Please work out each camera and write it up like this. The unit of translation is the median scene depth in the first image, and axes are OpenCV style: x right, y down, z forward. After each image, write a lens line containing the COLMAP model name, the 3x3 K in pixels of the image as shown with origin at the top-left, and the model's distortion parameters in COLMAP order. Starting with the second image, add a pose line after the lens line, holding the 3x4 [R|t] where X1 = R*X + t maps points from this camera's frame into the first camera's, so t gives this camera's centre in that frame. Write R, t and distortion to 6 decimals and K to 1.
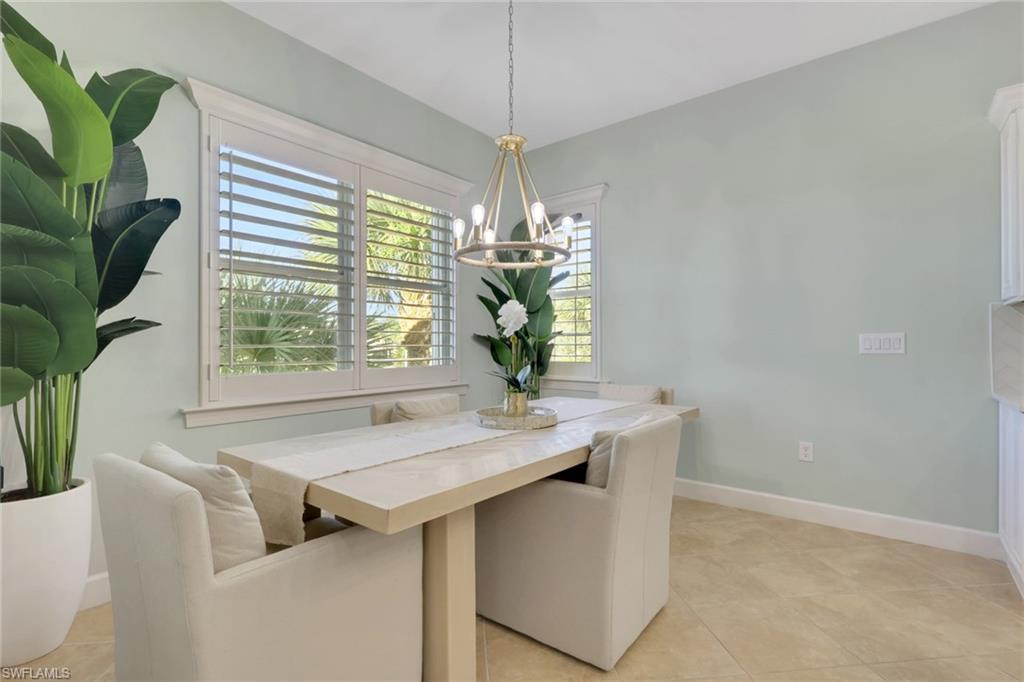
lens RADIAL K [[481.0, 0, 512.0], [0, 481.0, 341.0], [0, 0, 1]] dist [0.000133, 0.000193]
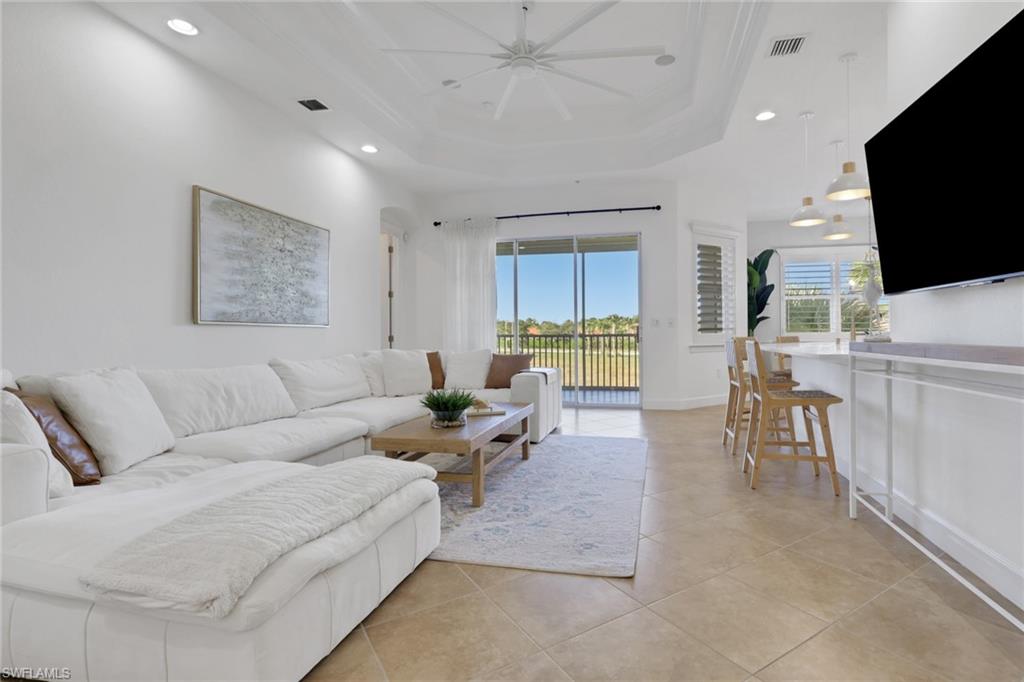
lens RADIAL K [[508.7, 0, 544.3], [0, 508.7, 342.7], [0, 0, 1]] dist [0.001038, 0.000522]
pose [[0.442884, 0.014250, -0.896465, 2.085434], [0.009784, 0.999737, 0.020726, 0.062507], [0.896525, -0.017950, 0.442629, -2.381697]]
